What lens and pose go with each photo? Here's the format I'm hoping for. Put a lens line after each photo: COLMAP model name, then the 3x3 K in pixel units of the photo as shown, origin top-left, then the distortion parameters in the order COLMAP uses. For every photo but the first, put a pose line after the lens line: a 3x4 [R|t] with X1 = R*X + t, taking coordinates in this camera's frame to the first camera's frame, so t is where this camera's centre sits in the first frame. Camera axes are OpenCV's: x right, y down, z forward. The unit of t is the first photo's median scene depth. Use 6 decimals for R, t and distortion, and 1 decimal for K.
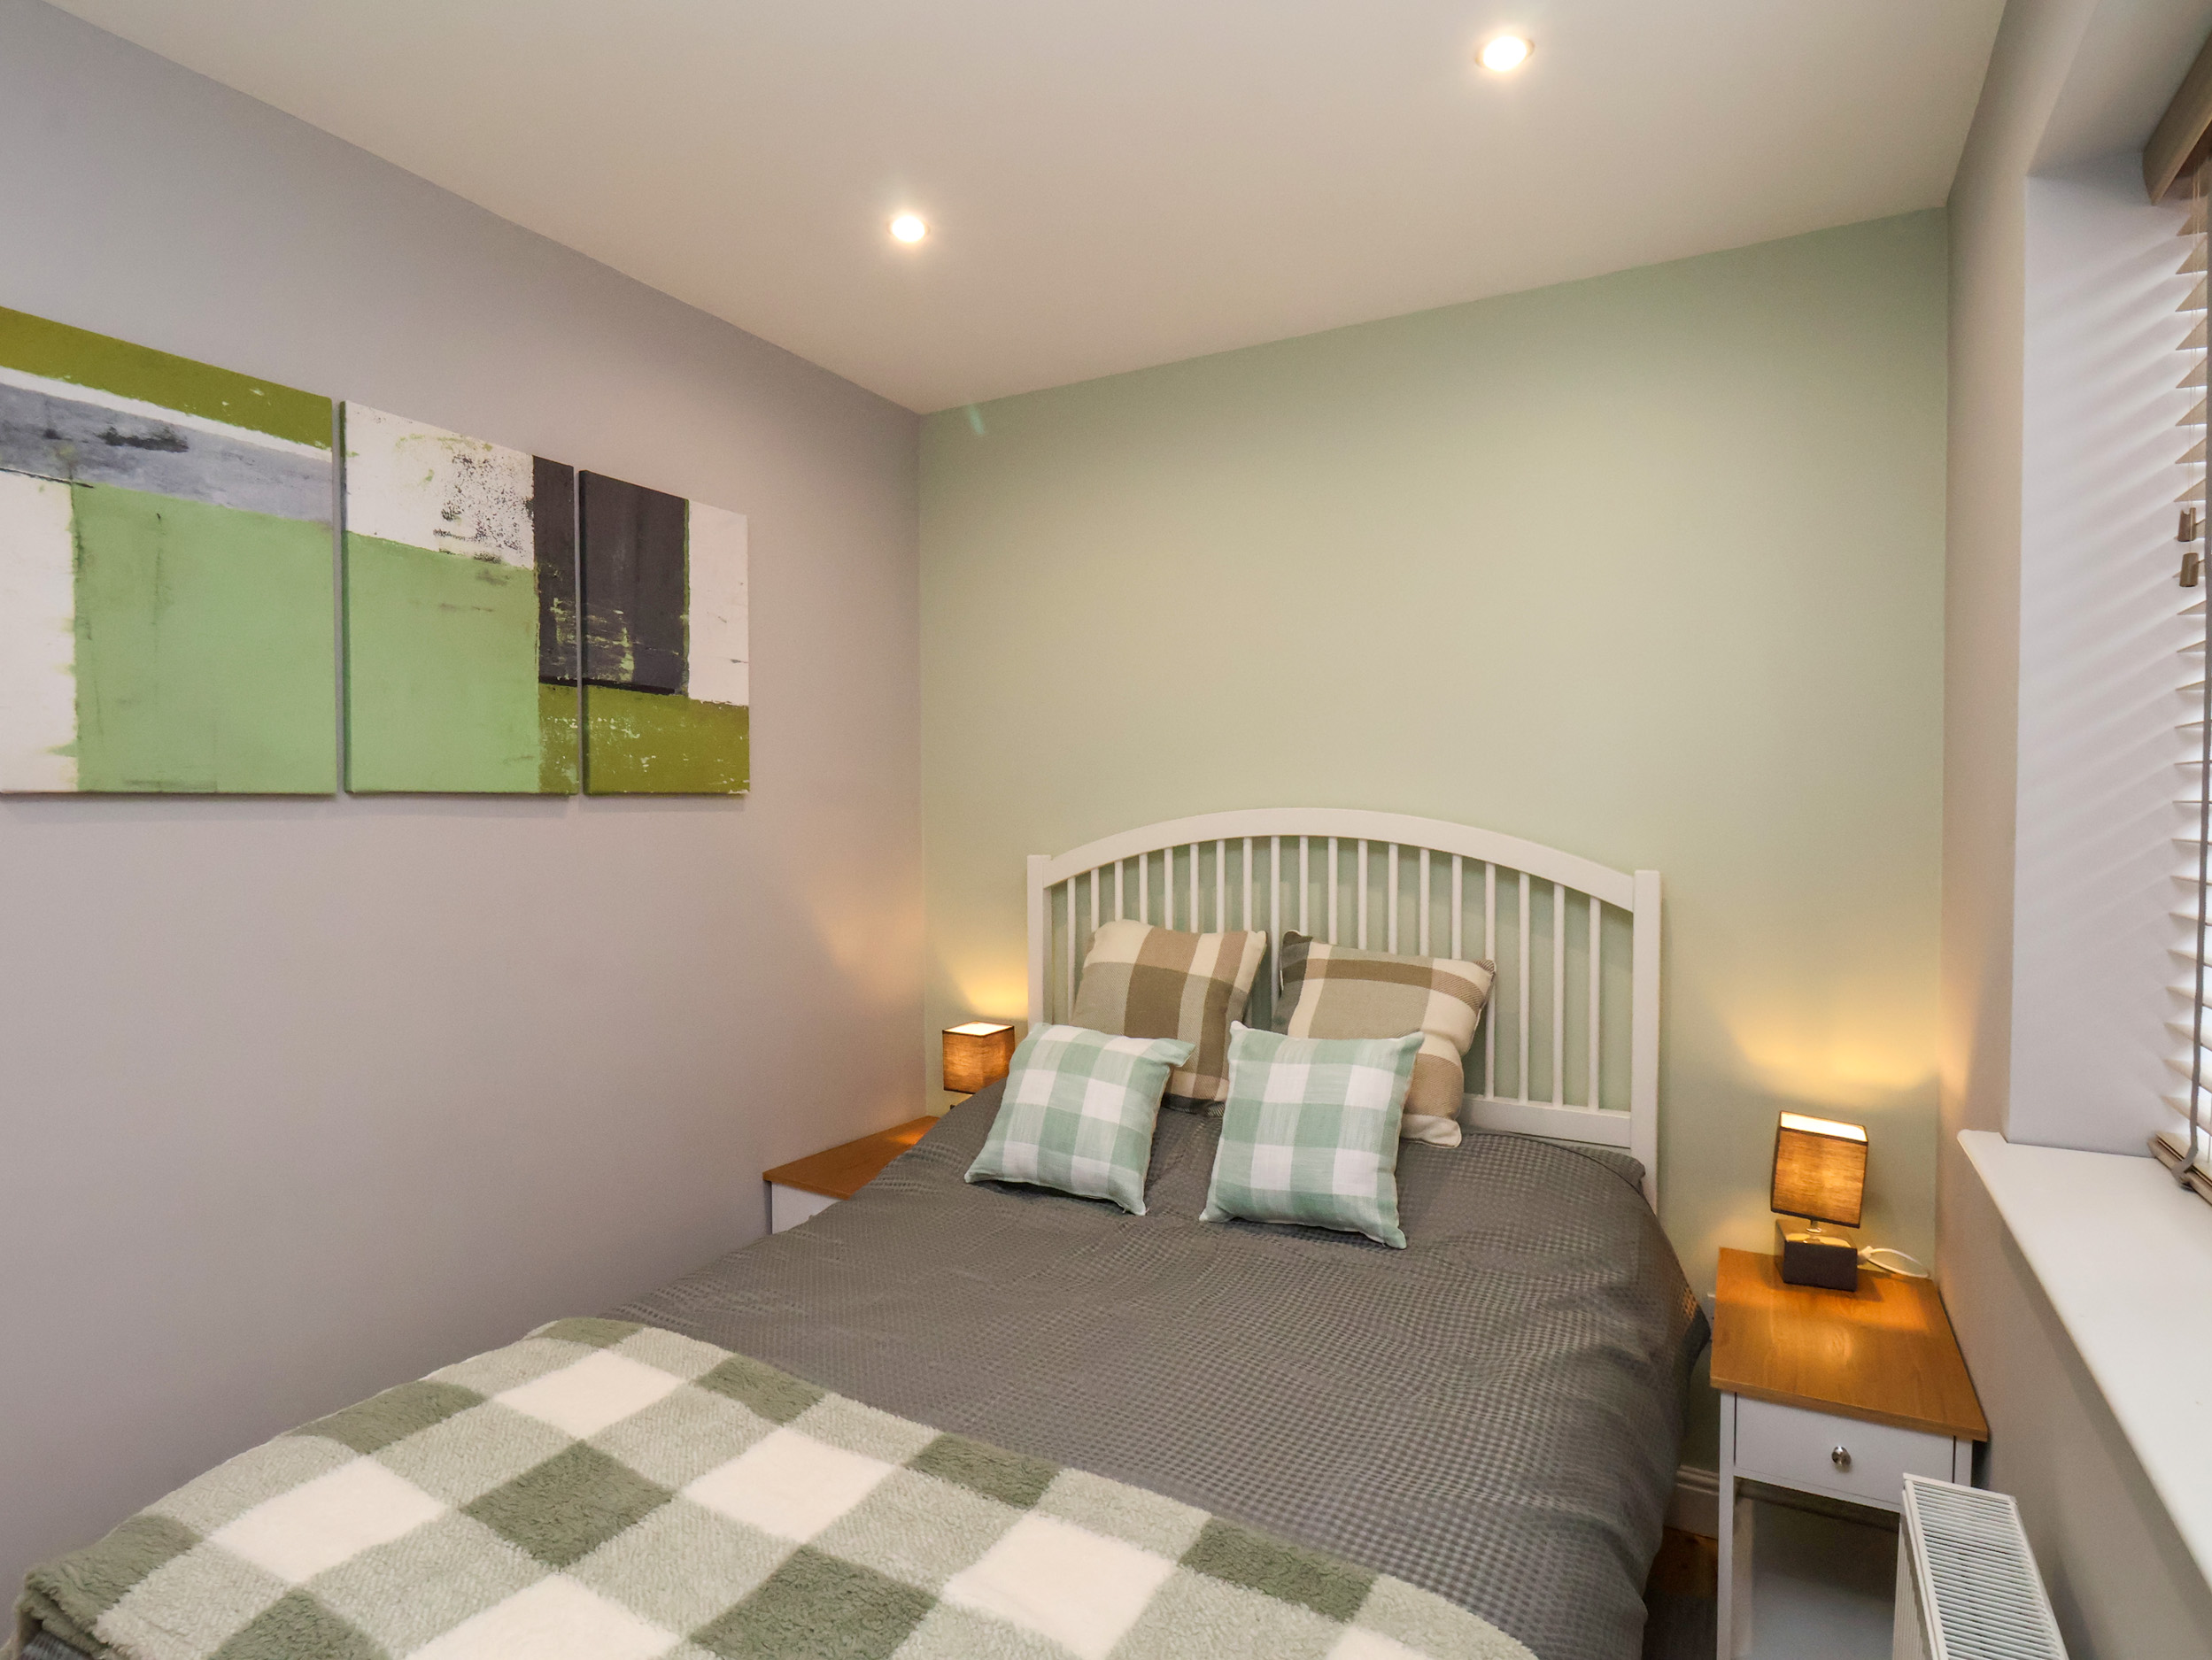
lens RADIAL K [[1211.8, 0, 1116.8], [0, 1211.8, 840.1], [0, 0, 1]] dist [0.010173, -0.017936]
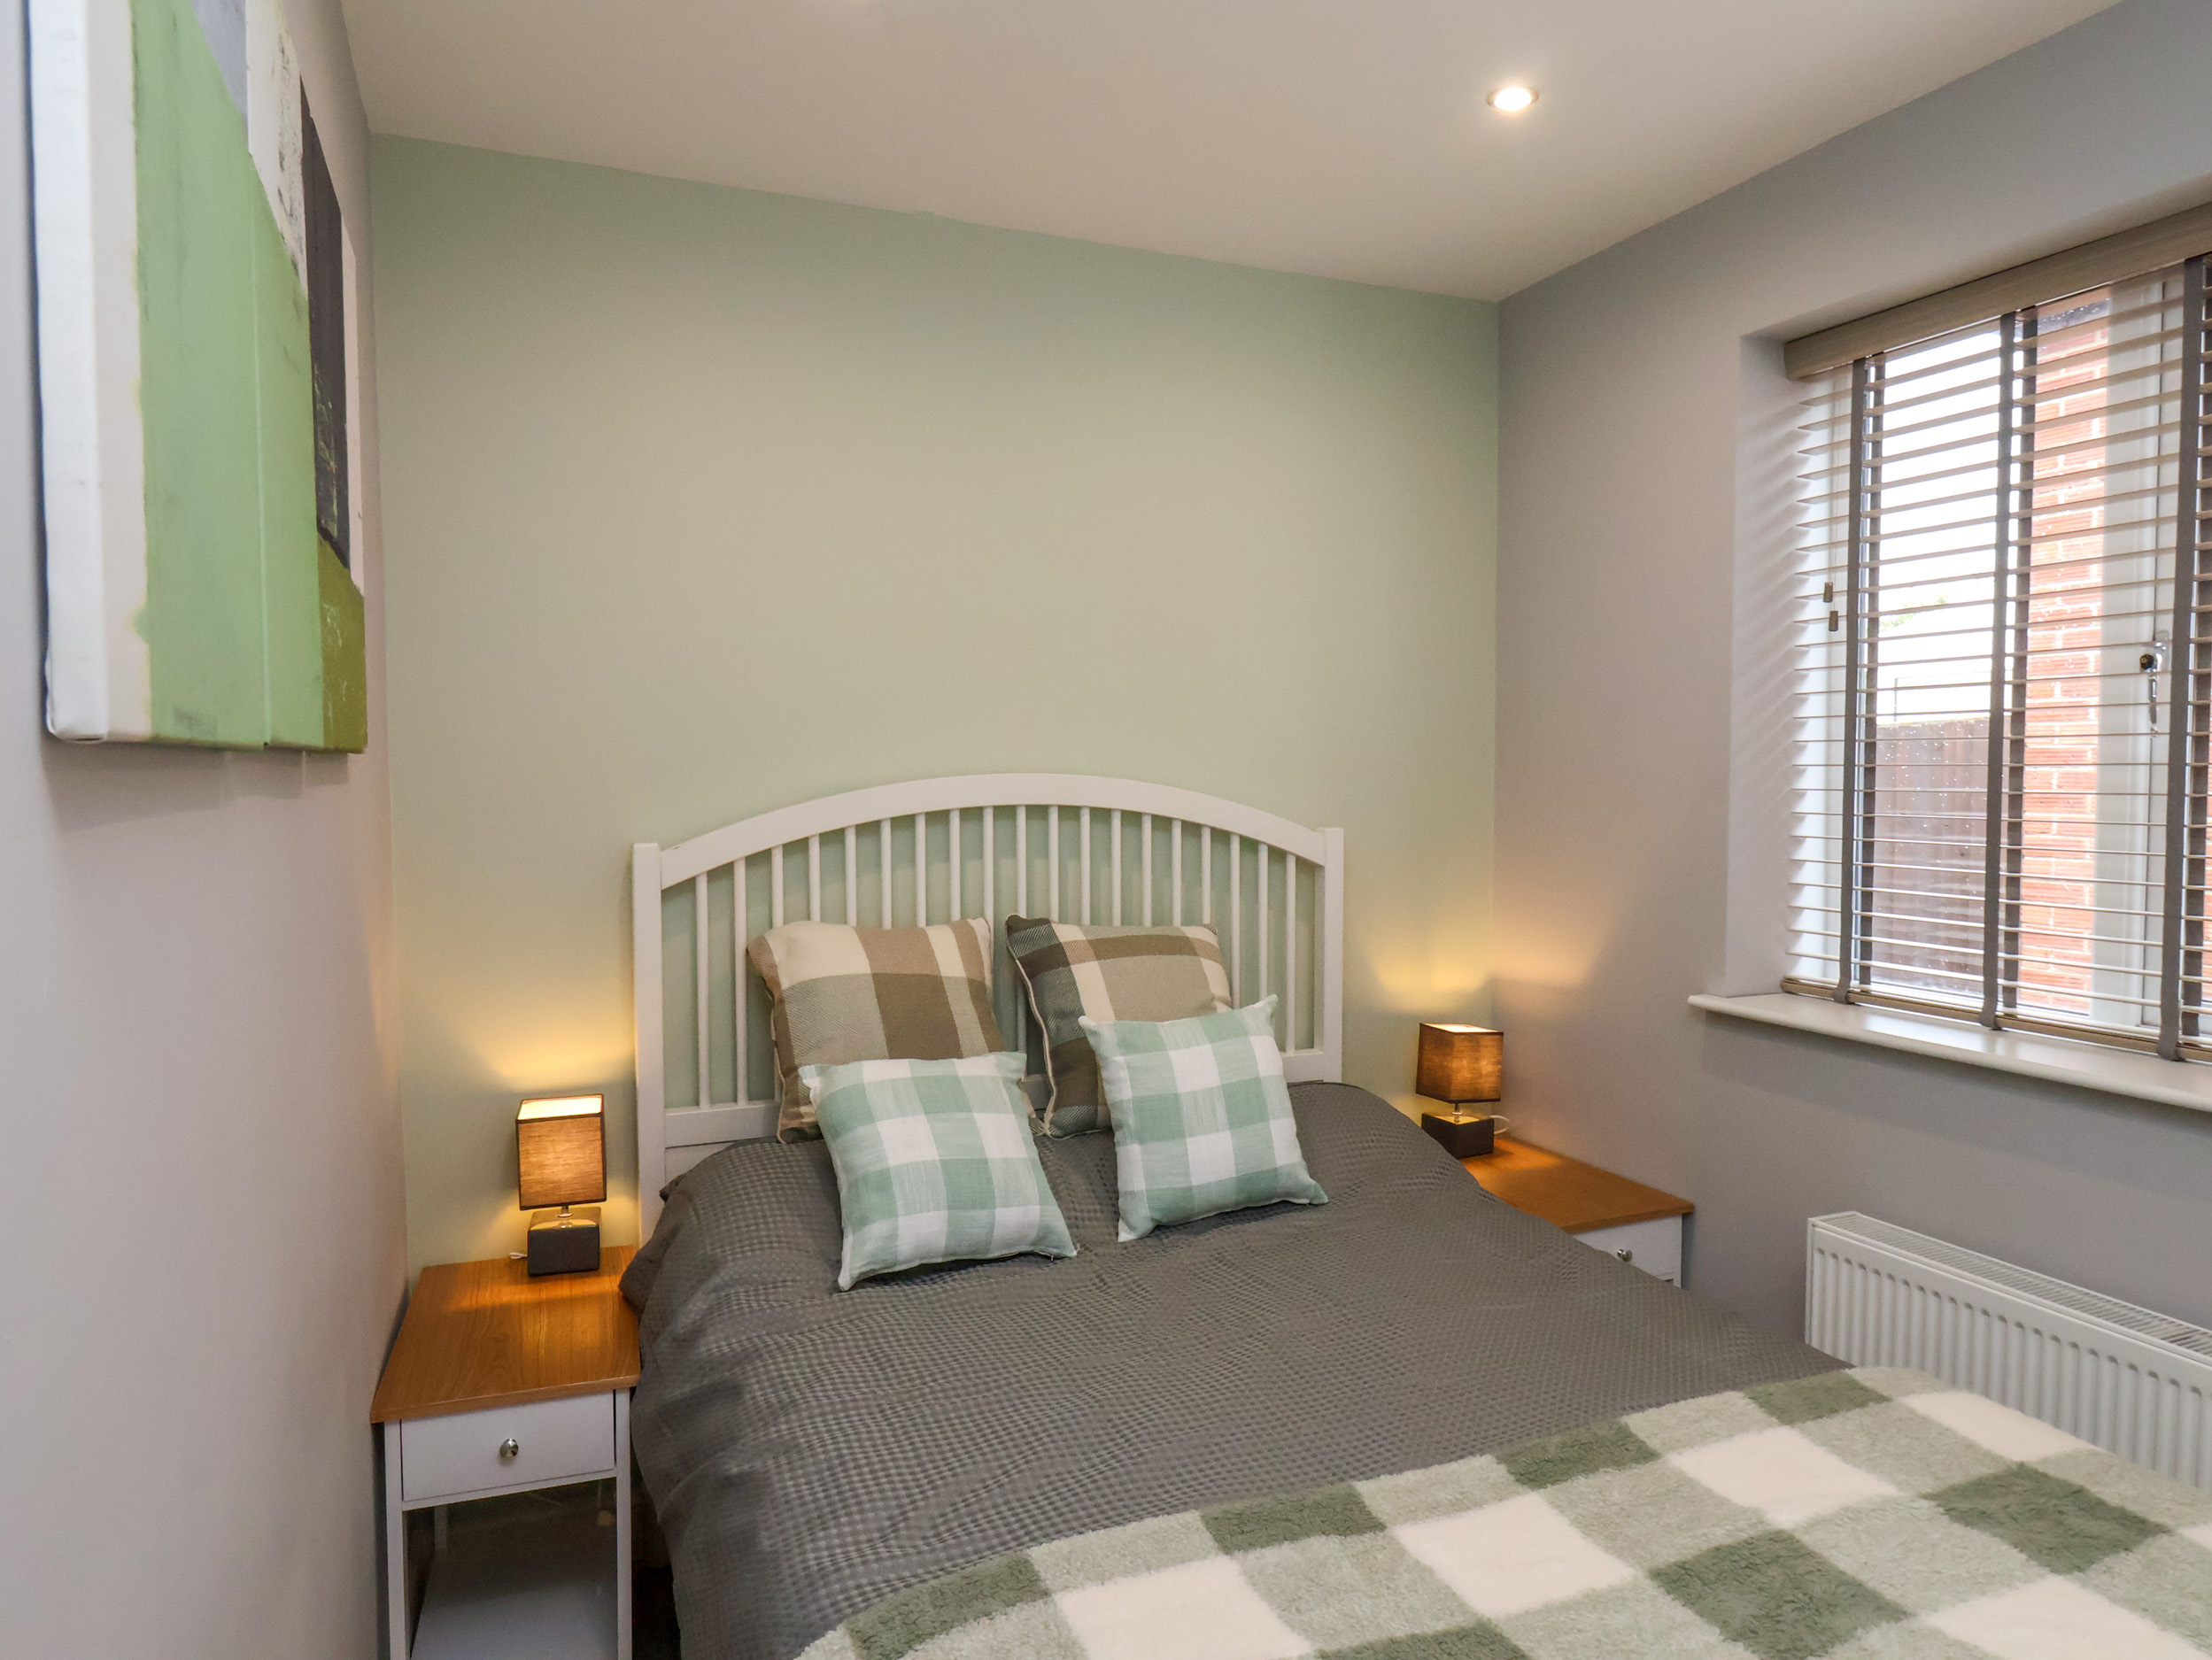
lens RADIAL K [[1438.2, 0, 1109.5], [0, 1438.2, 841.5], [0, 0, 1]] dist [-0.051079, 0.000572]
pose [[0.615139, -0.052155, 0.786691, -0.707171], [0.028945, 0.998631, 0.043572, -0.023366], [-0.787887, -0.004032, 0.615807, 0.344207]]
